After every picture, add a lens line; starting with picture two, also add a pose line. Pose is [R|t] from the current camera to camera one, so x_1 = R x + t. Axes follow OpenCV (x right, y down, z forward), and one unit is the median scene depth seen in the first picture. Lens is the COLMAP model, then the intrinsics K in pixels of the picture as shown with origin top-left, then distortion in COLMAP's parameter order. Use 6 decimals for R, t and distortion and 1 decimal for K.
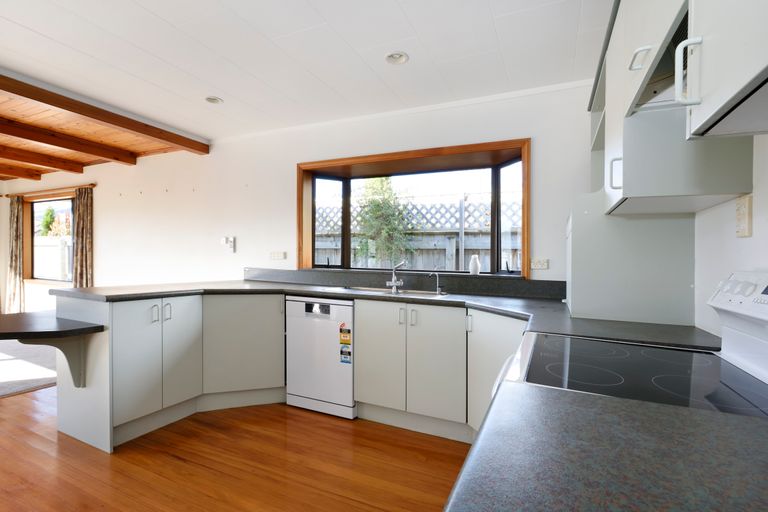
lens RADIAL K [[372.9, 0, 383.4], [0, 372.9, 257.5], [0, 0, 1]] dist [-0.001808, -0.000124]
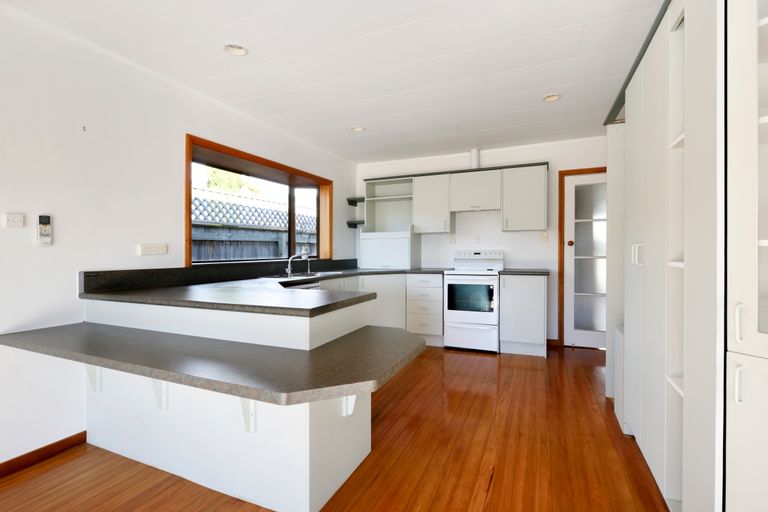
lens RADIAL K [[372.9, 0, 383.8], [0, 372.9, 254.0], [0, 0, 1]] dist [-0.001808, -0.000124]
pose [[-0.018933, -0.027175, 0.999451, -1.149870], [-0.008002, 0.999603, 0.027027, -0.022301], [-0.999789, -0.007486, -0.019143, 0.660870]]
